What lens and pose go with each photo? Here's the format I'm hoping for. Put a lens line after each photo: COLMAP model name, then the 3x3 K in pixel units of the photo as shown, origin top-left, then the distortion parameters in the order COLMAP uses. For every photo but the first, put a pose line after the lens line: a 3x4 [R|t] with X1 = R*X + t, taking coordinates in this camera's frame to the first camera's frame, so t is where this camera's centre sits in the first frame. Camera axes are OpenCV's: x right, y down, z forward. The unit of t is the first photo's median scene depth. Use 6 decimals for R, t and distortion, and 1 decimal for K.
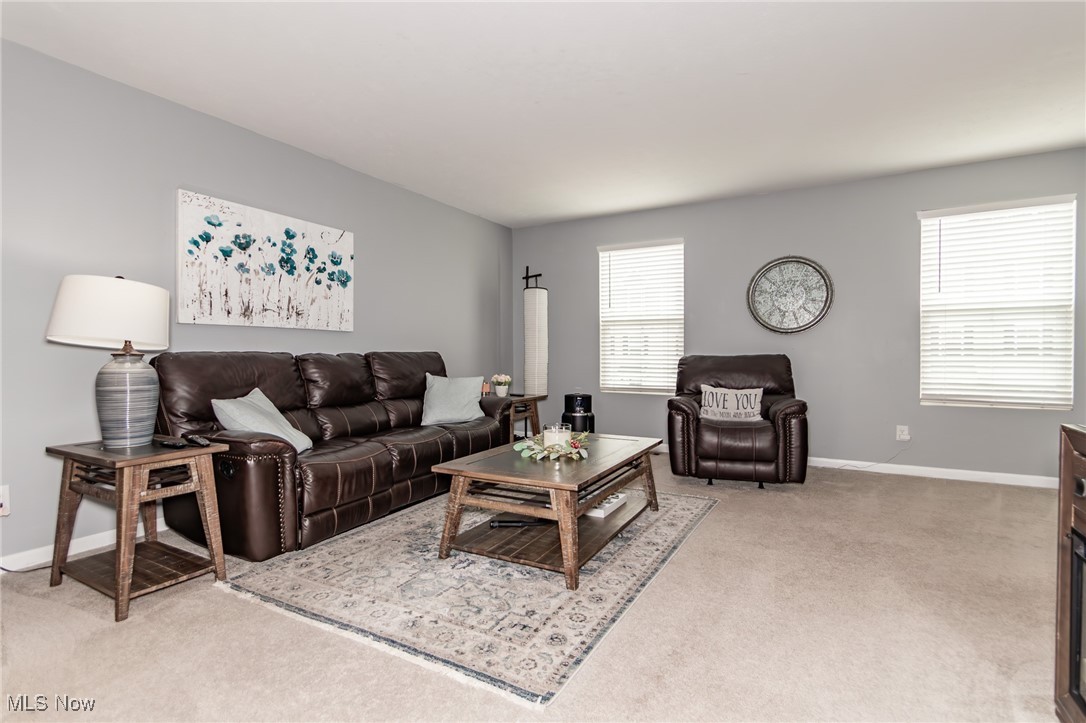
lens RADIAL K [[512.4, 0, 544.9], [0, 512.4, 362.2], [0, 0, 1]] dist [0.015085, -0.000150]
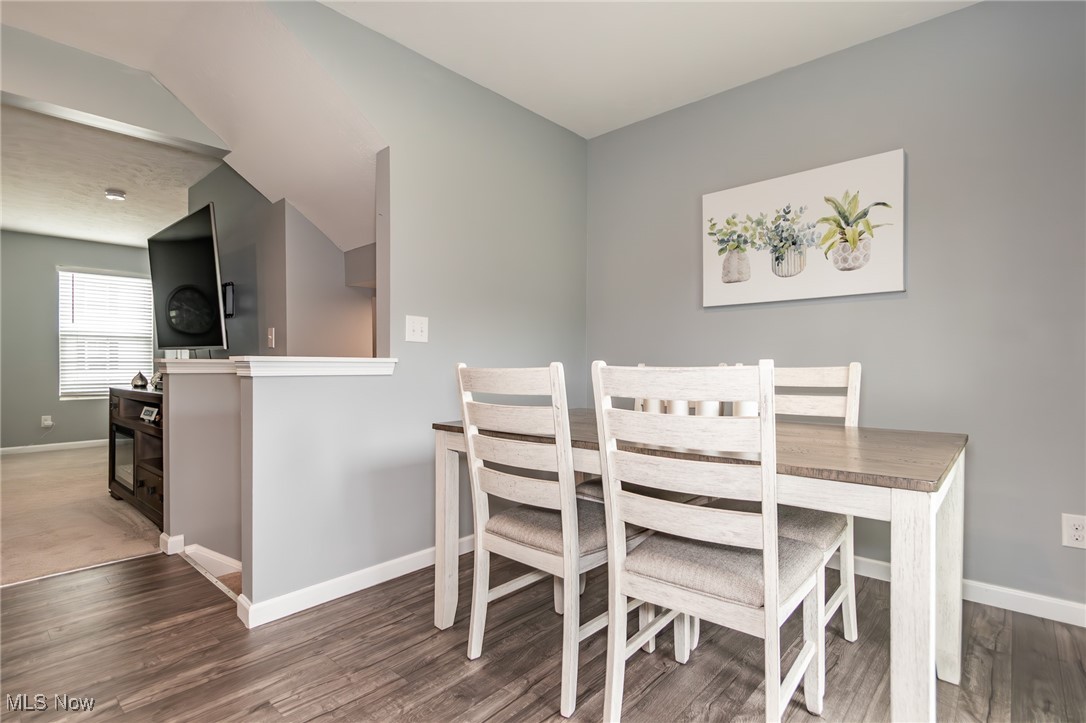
lens RADIAL K [[530.0, 0, 536.8], [0, 530.0, 364.0], [0, 0, 1]] dist [0.031019, -0.021677]
pose [[0.216234, 0.005704, 0.976325, -0.503442], [0.017926, 0.999791, -0.009811, 0.023763], [-0.976177, 0.019623, 0.216086, -0.706693]]
